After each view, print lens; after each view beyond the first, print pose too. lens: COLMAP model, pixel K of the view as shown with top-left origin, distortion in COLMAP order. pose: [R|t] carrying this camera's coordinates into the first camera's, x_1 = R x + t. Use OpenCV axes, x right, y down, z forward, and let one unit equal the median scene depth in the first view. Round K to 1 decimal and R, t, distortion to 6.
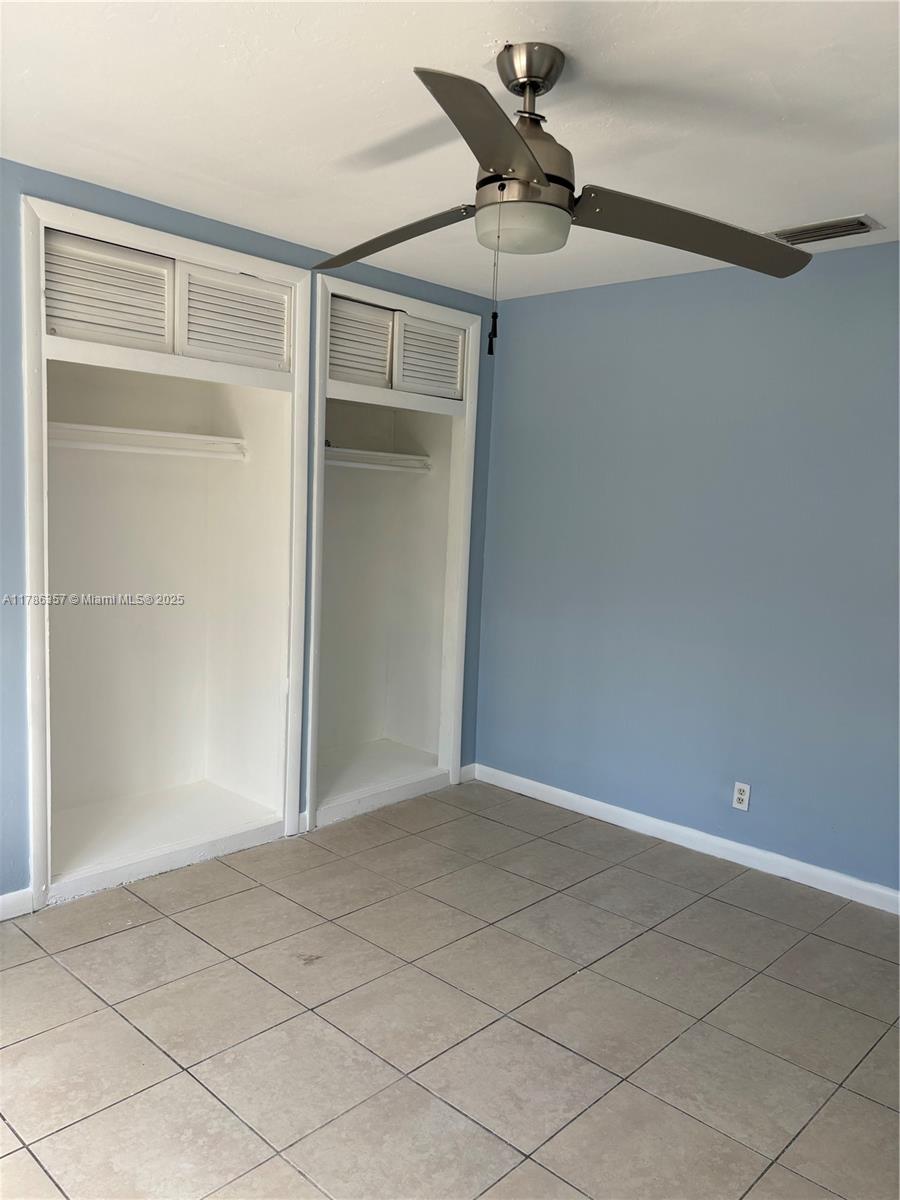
lens RADIAL K [[908.8, 0, 454.6], [0, 908.8, 597.3], [0, 0, 1]] dist [0.052411, -0.055465]
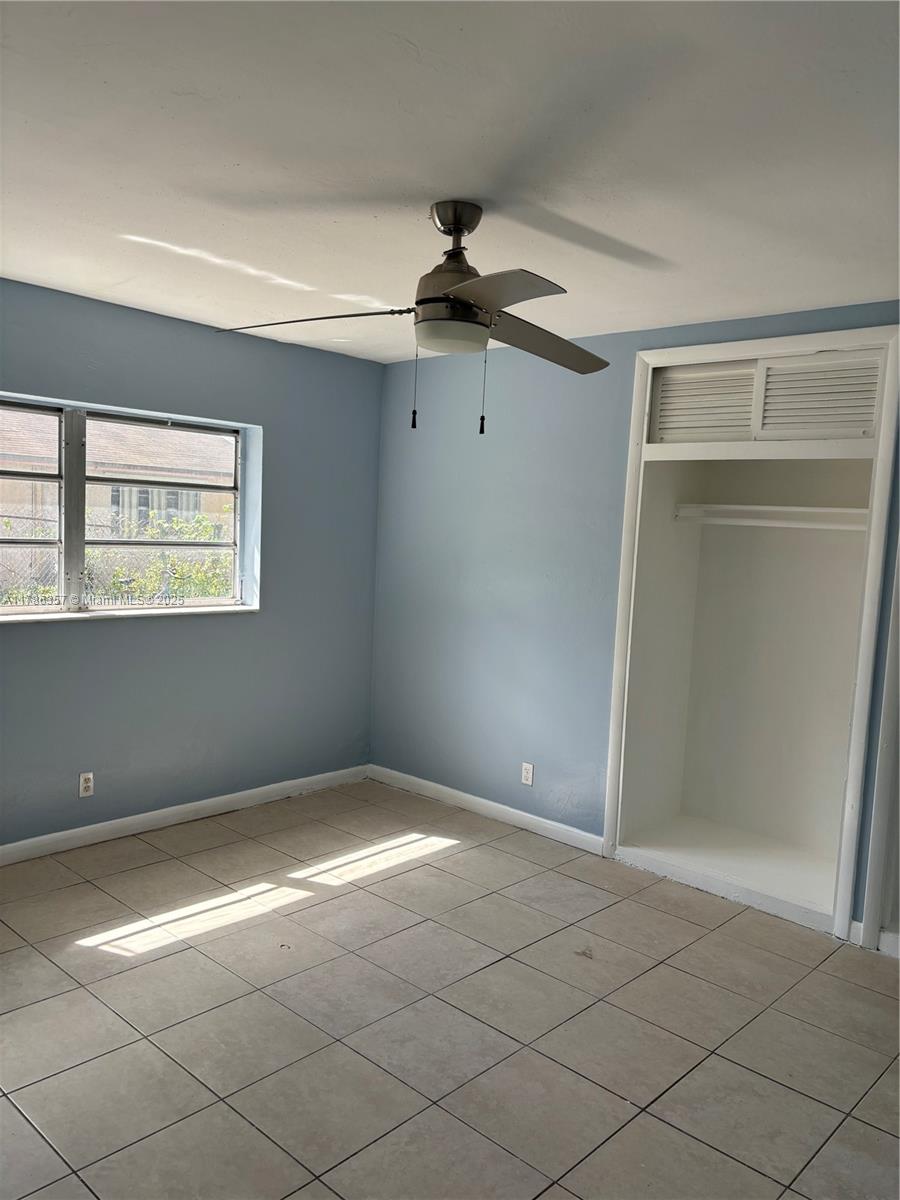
lens RADIAL K [[908.8, 0, 445.7], [0, 908.8, 595.4], [0, 0, 1]] dist [0.052411, -0.055465]
pose [[0.013366, 0.041436, -0.999052, 0.920988], [-0.160360, 0.986297, 0.038761, -0.062816], [0.986968, 0.159690, 0.019828, 0.693324]]
